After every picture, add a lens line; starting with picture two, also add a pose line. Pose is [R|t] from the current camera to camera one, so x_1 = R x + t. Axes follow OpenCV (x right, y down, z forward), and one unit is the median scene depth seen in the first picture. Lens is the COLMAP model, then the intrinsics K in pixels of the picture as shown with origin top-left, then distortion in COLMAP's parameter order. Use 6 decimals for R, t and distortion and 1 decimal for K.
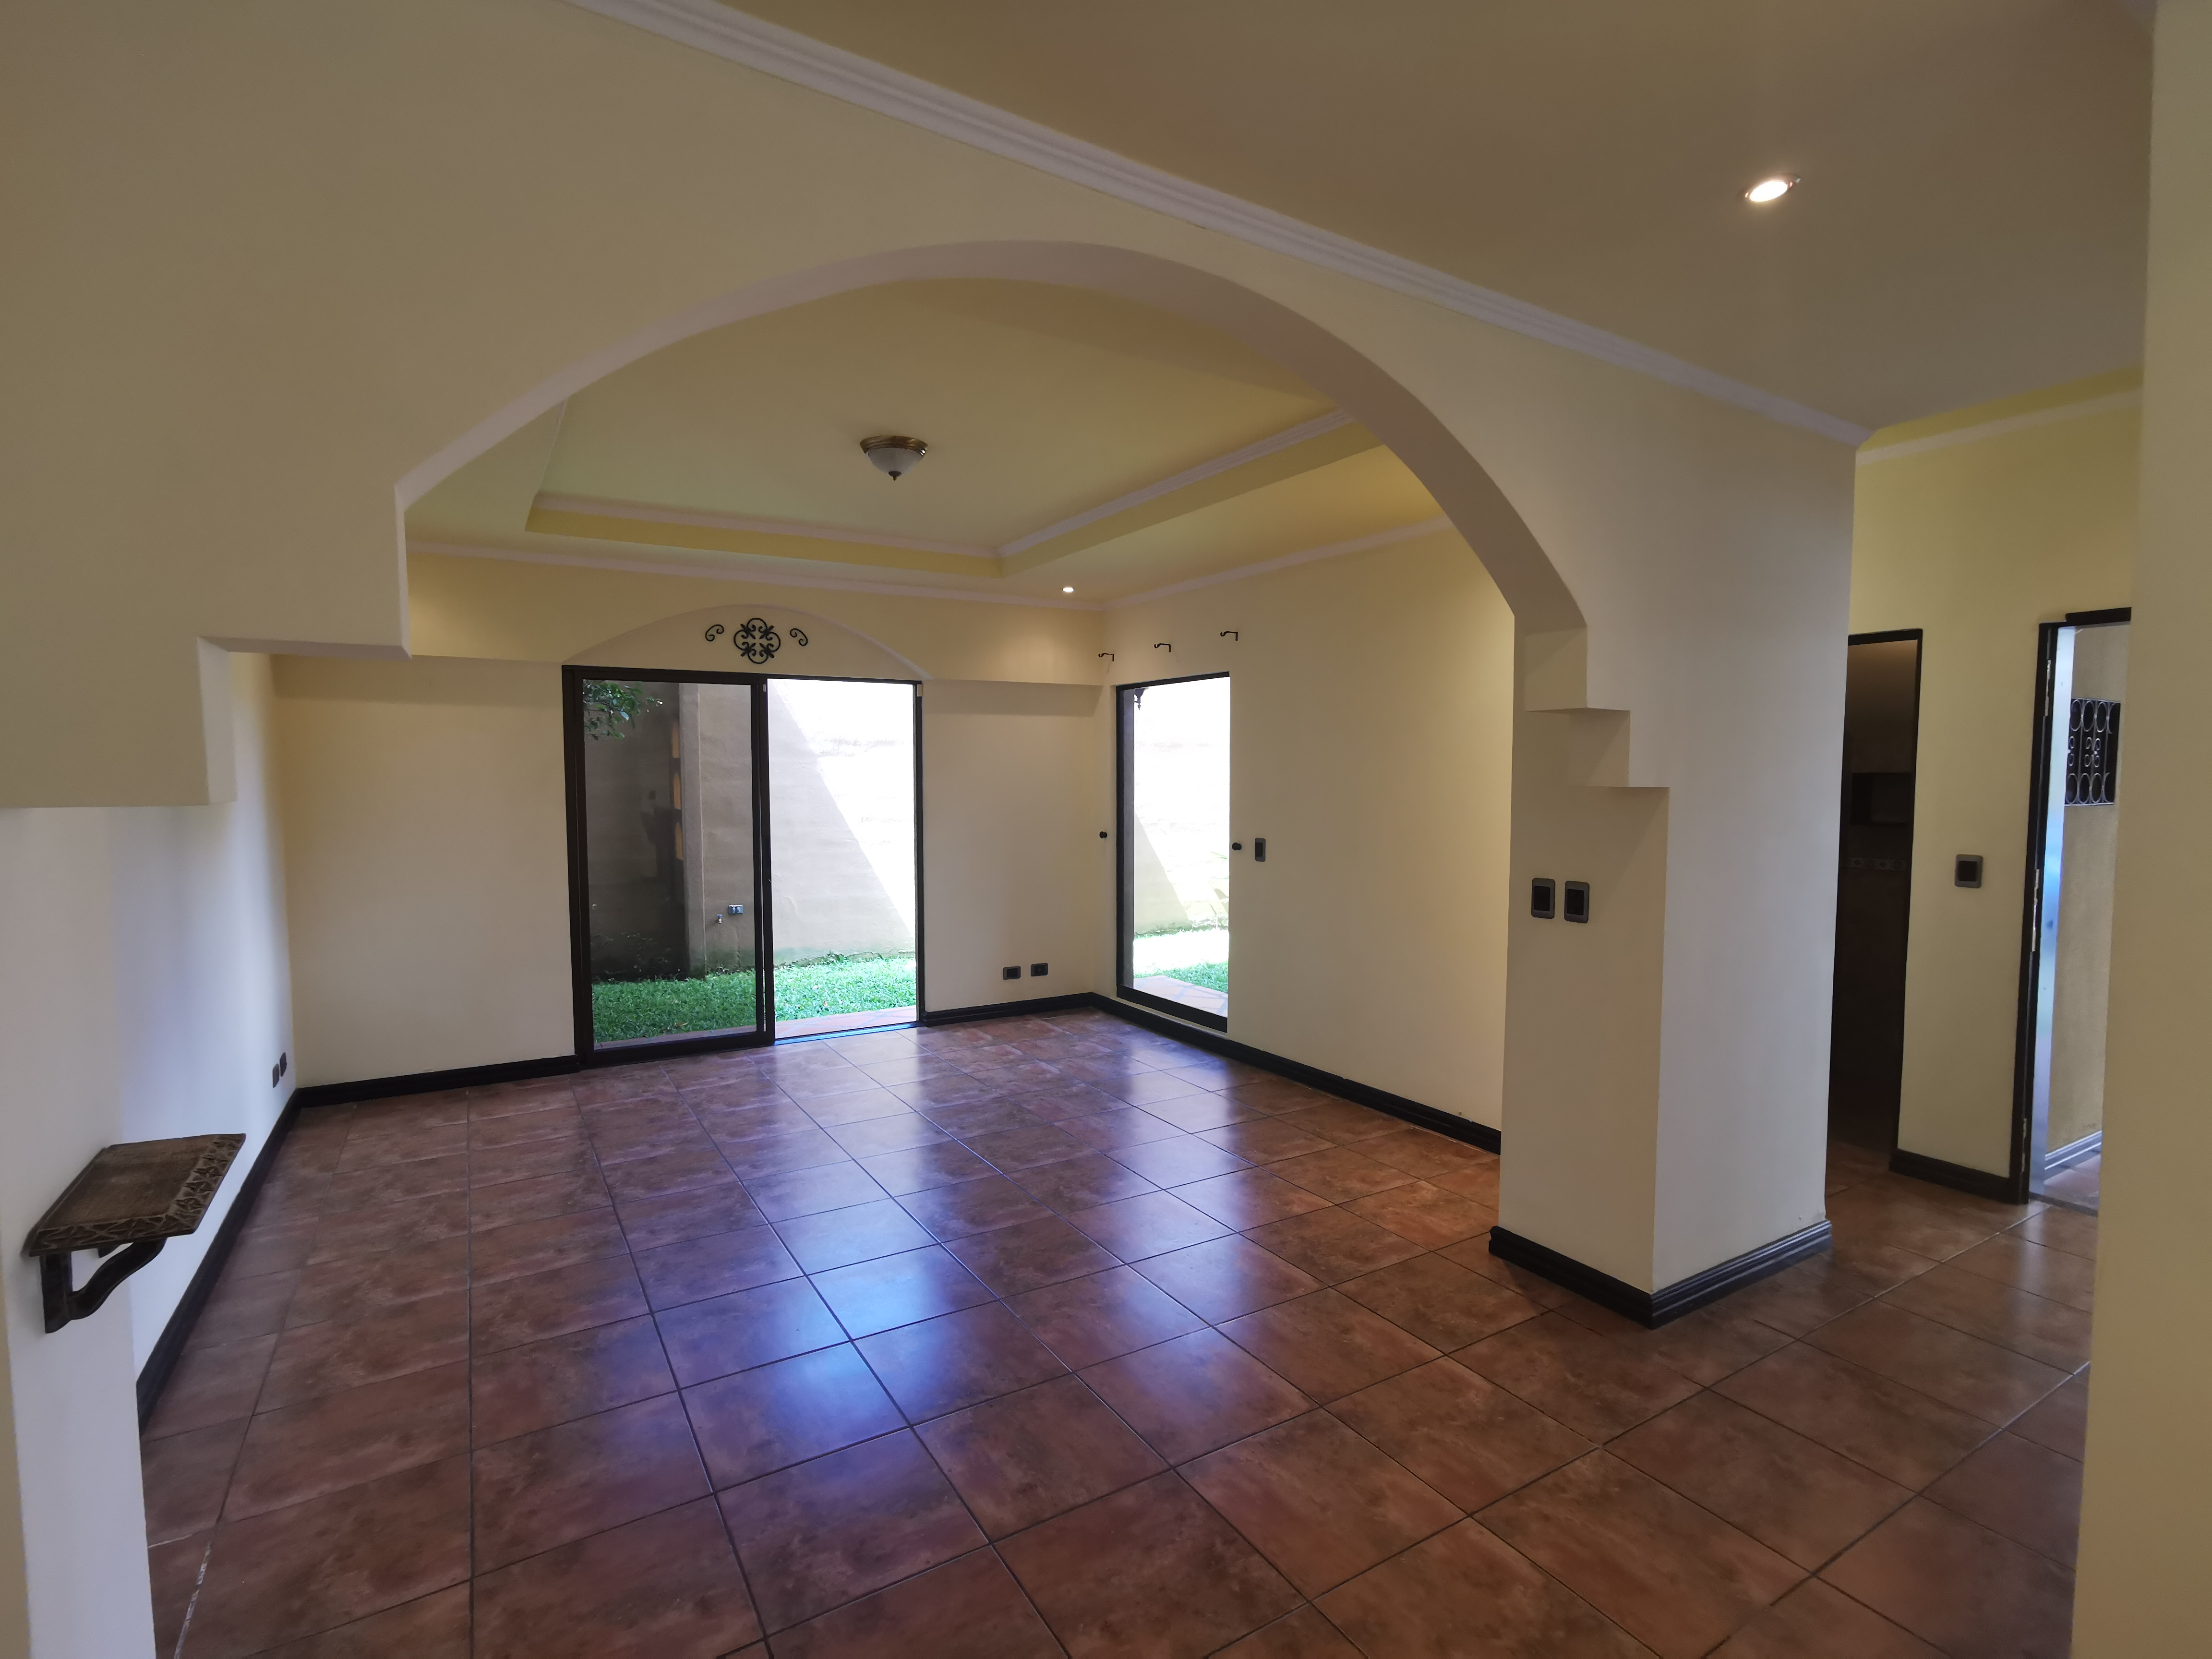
lens RADIAL K [[1068.5, 0, 1104.0], [0, 1068.5, 839.1], [0, 0, 1]] dist [-0.052633, 0.052630]
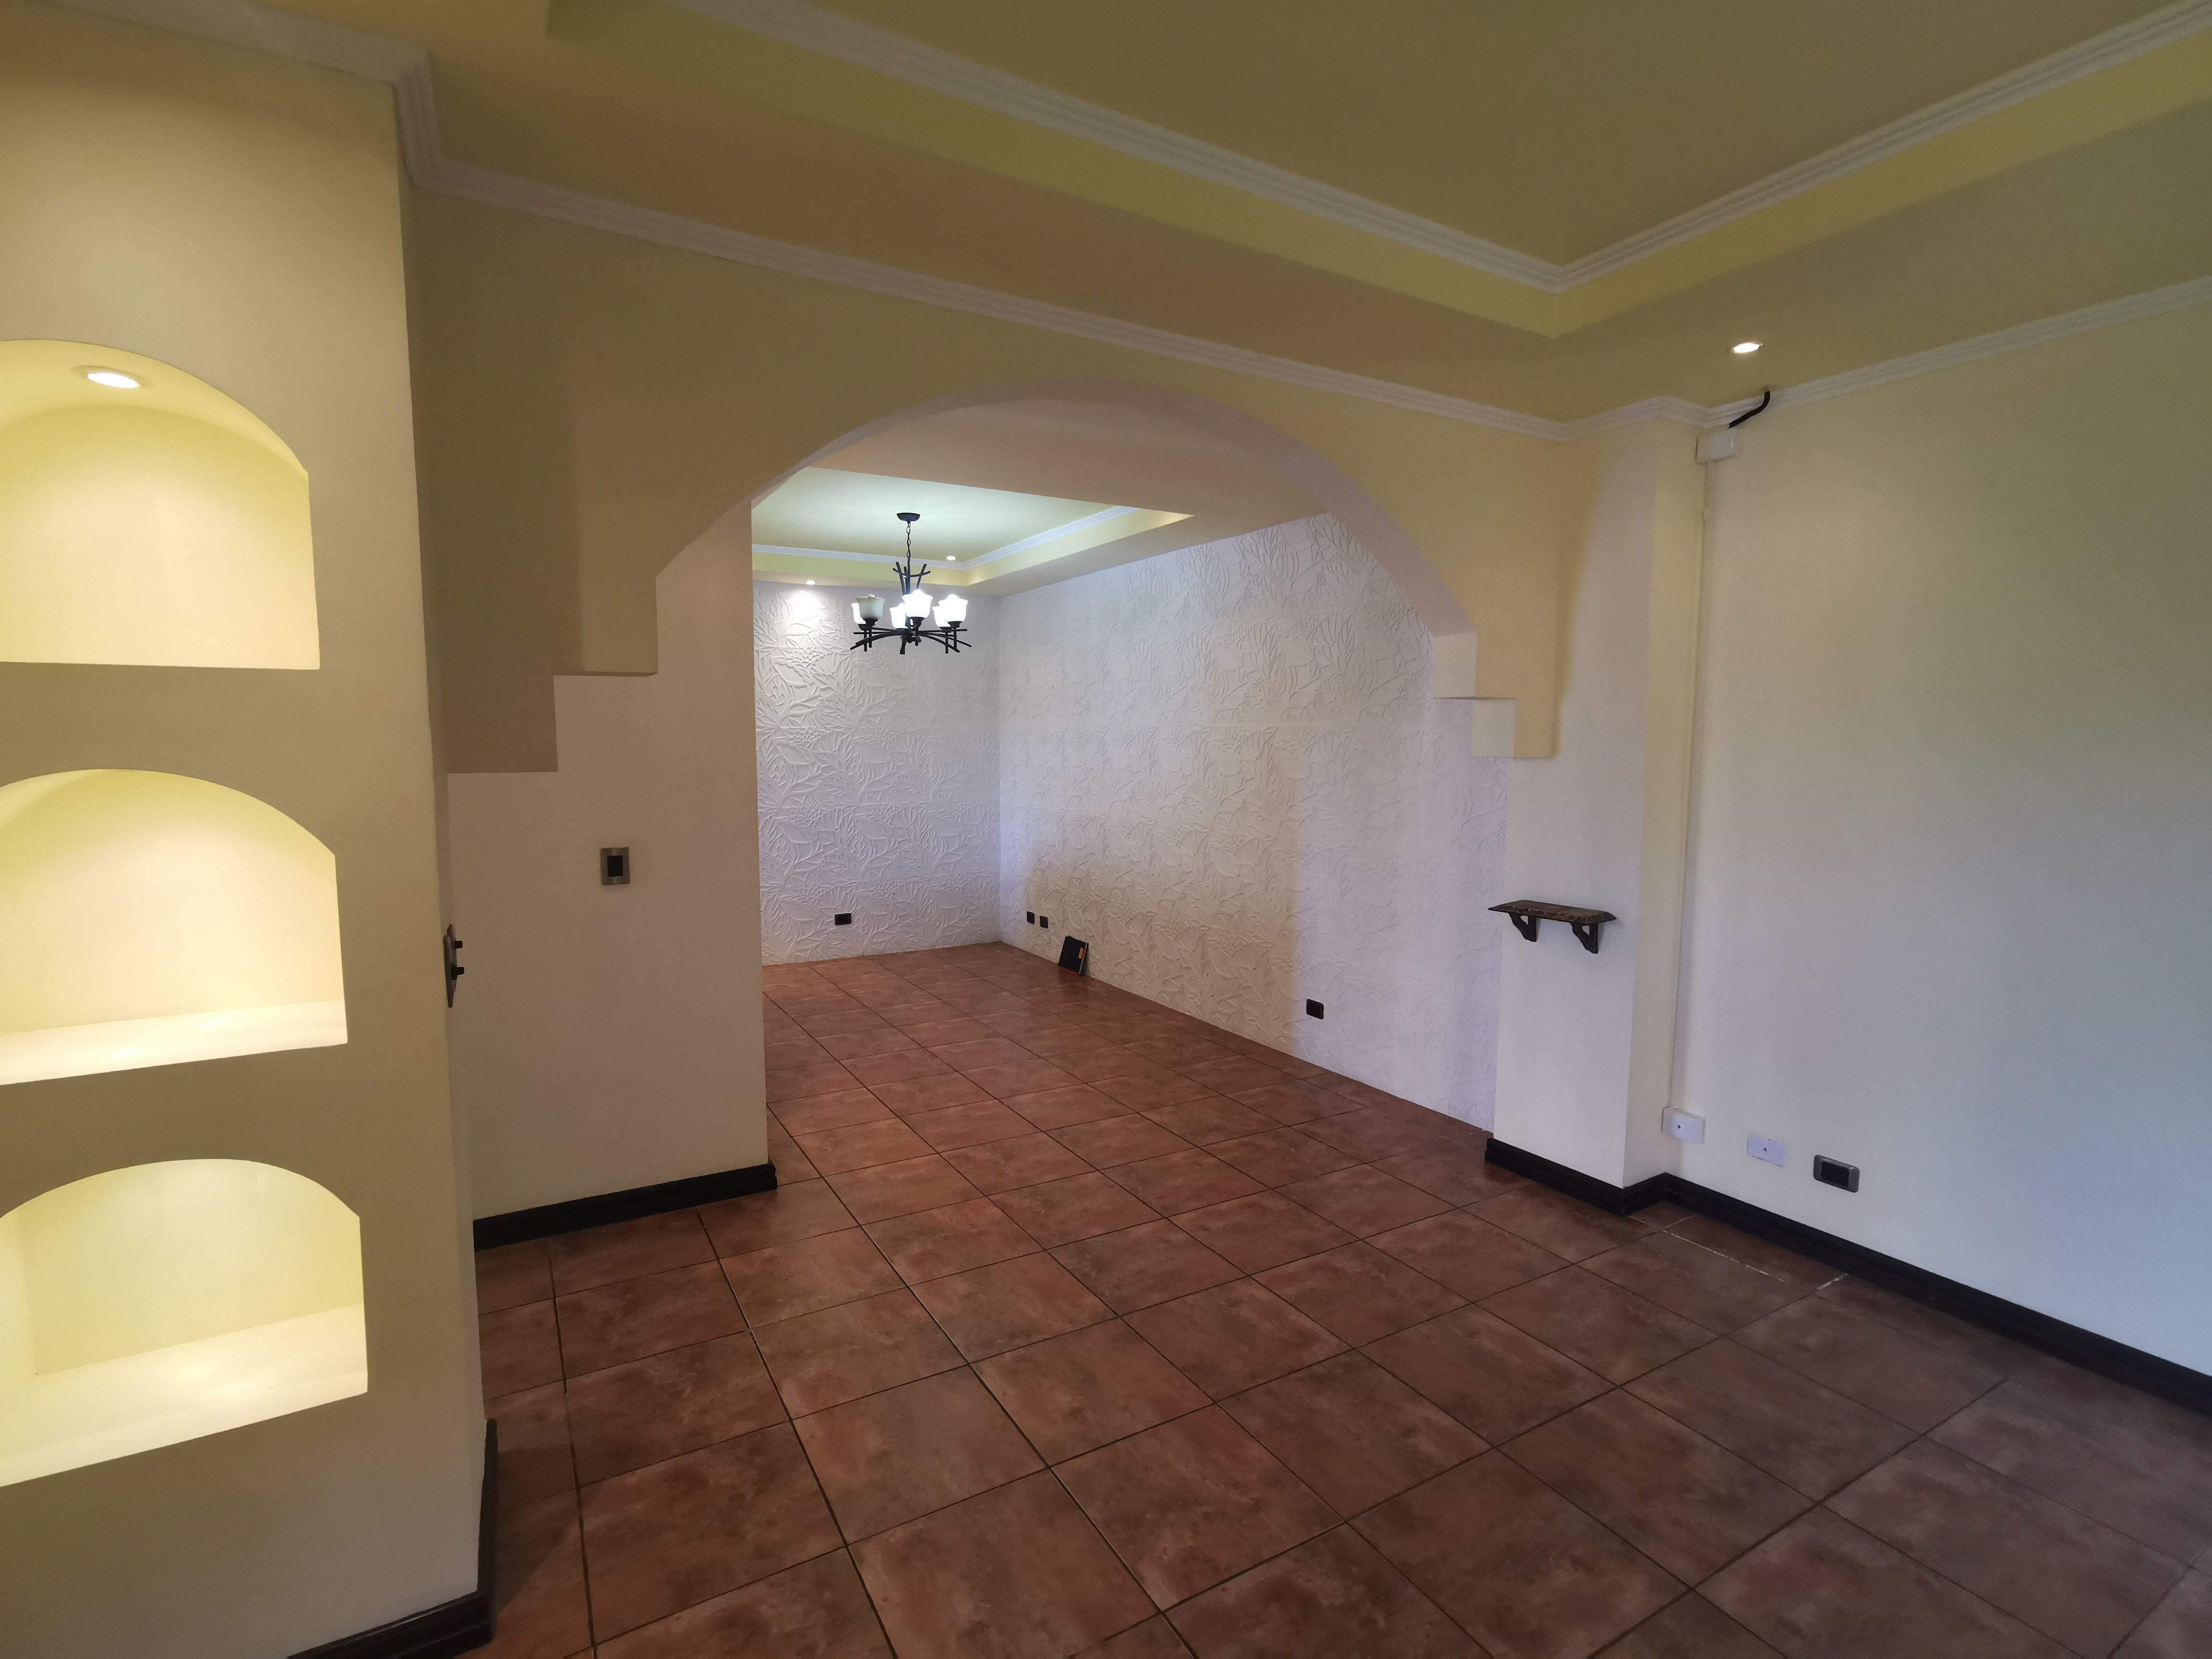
lens RADIAL K [[1068.5, 0, 1104.0], [0, 1068.5, 839.1], [0, 0, 1]] dist [-0.052633, 0.052630]
pose [[-0.999789, -0.005317, 0.019853, 0.045268], [-0.002076, 0.987143, 0.159828, -0.109297], [-0.020448, 0.159753, -0.986945, 1.568570]]
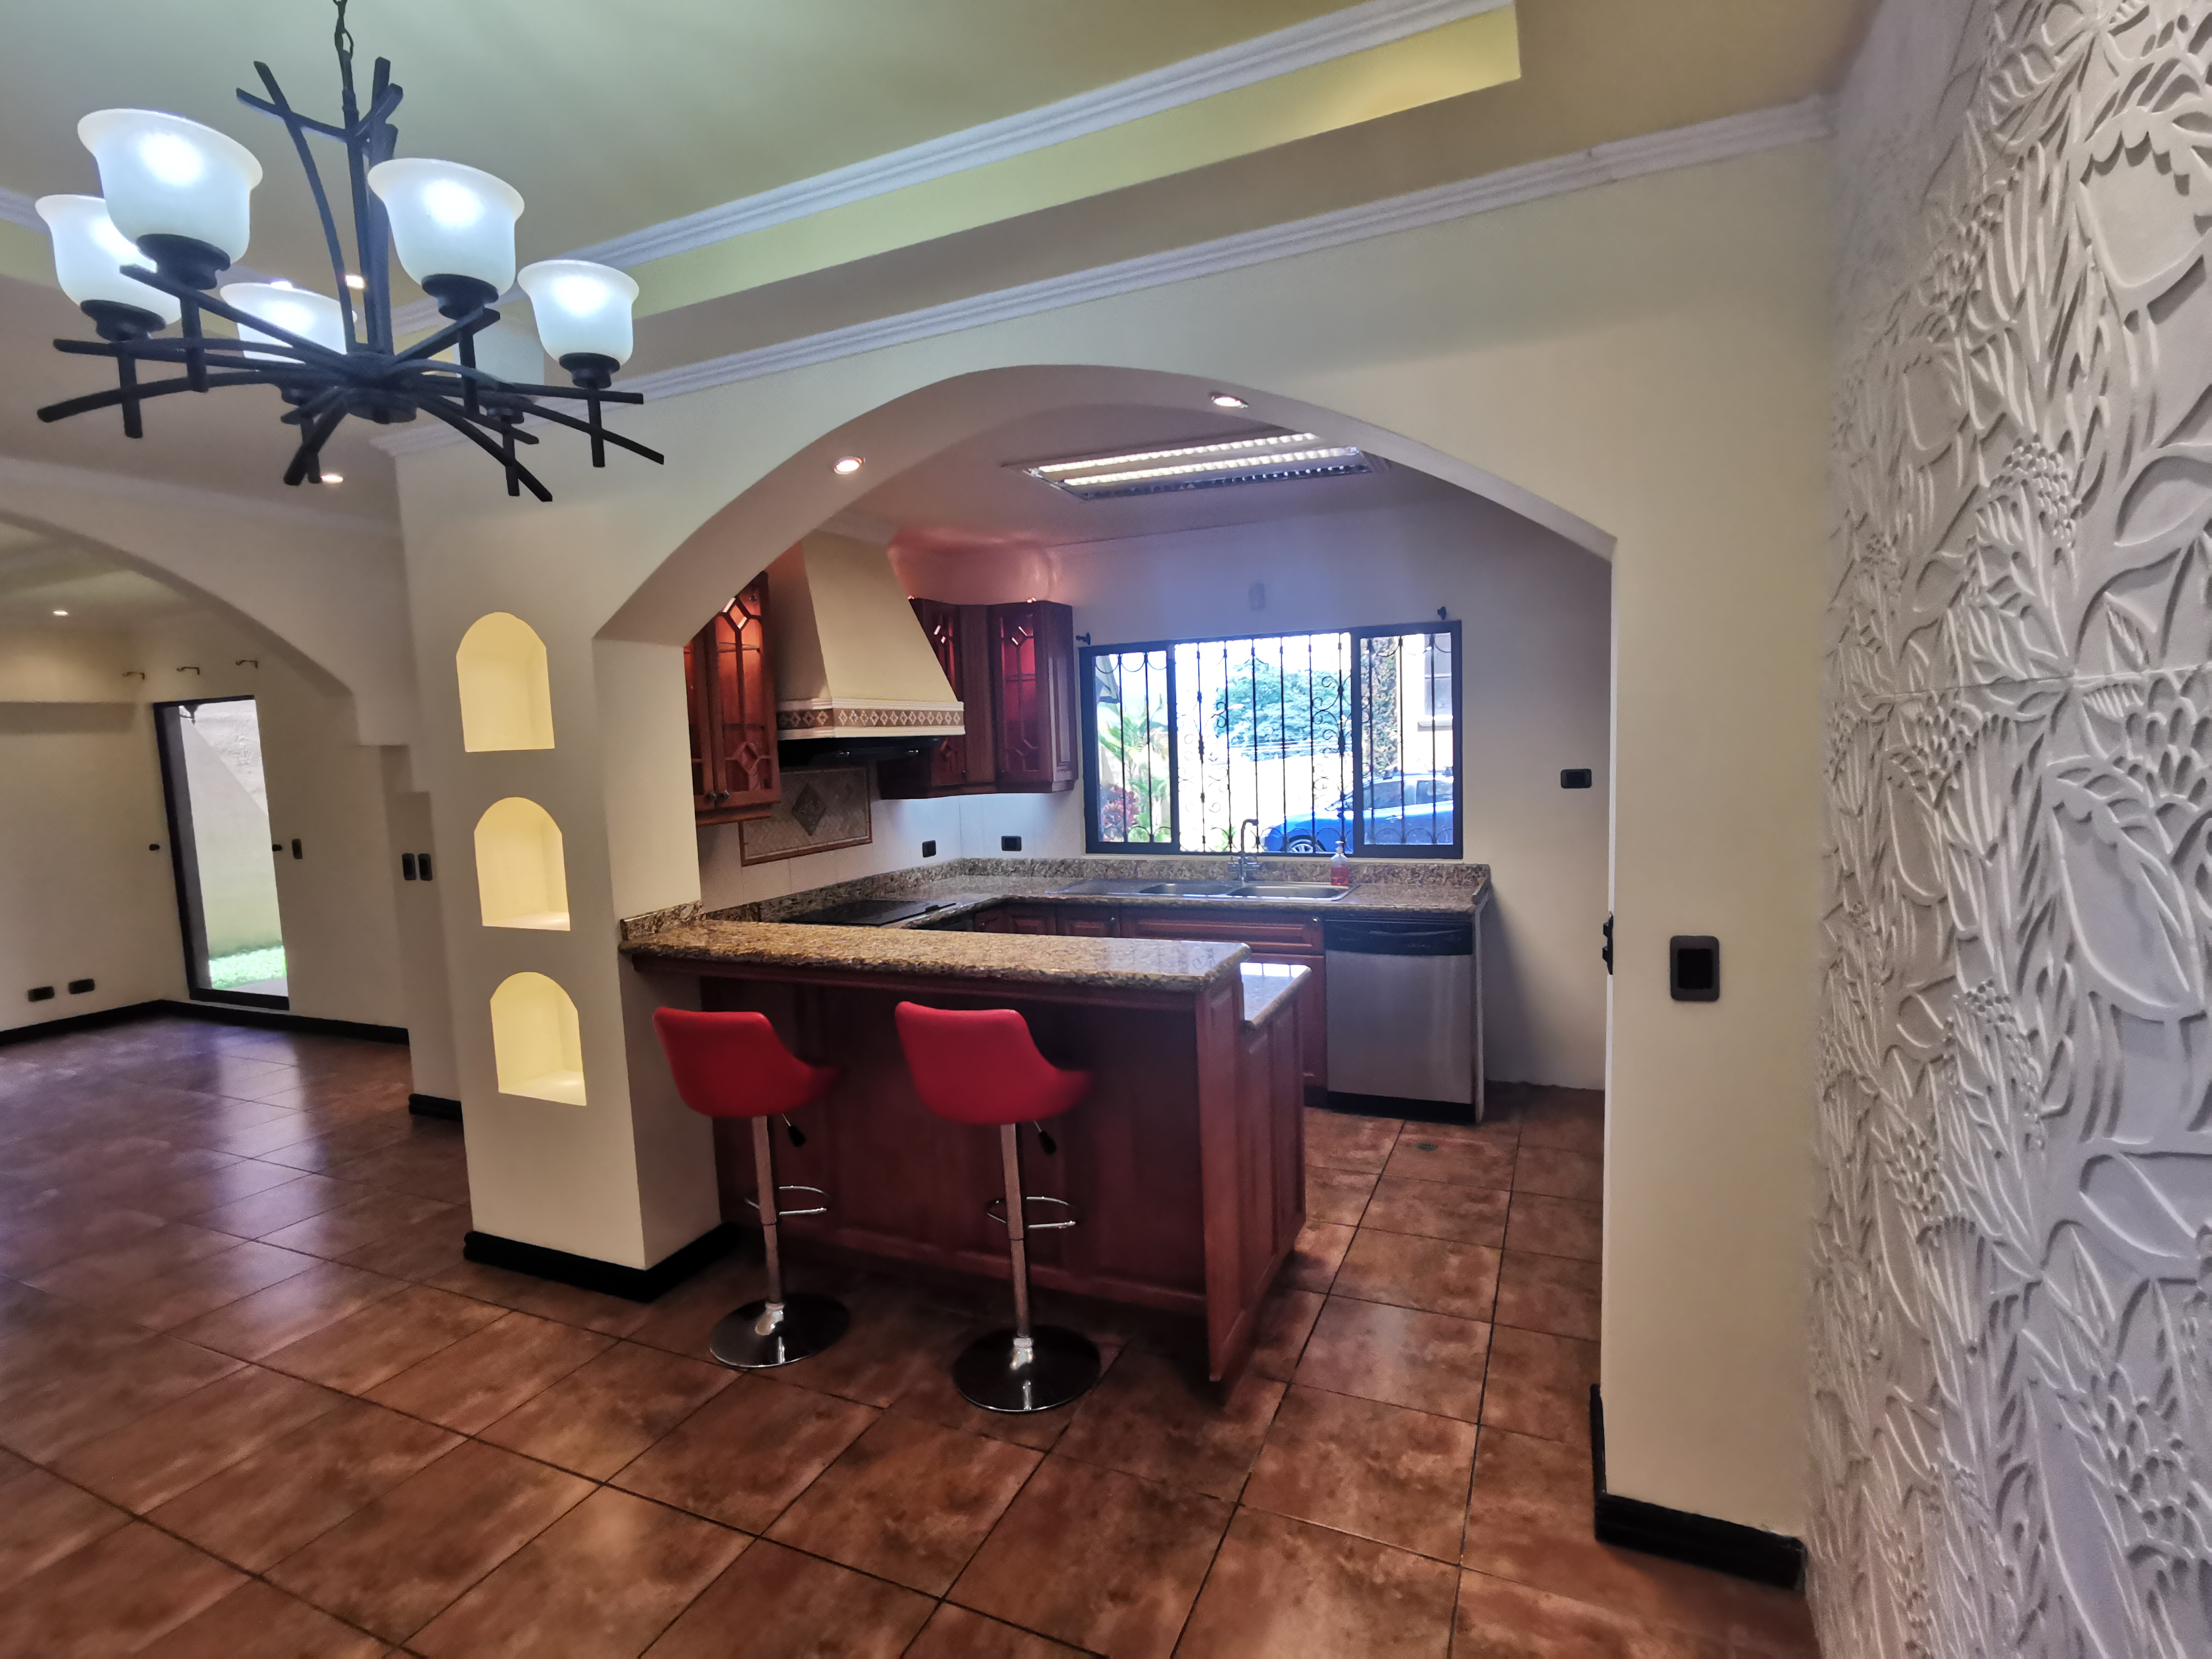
lens RADIAL K [[1056.0, 0, 1109.3], [0, 1056.0, 835.3], [0, 0, 1]] dist [-0.002735, 0.012575]
pose [[0.824764, -0.080442, 0.559727, 0.396789], [0.071714, 0.996717, 0.037573, 0.026094], [-0.560912, 0.009151, 0.827825, -0.794150]]
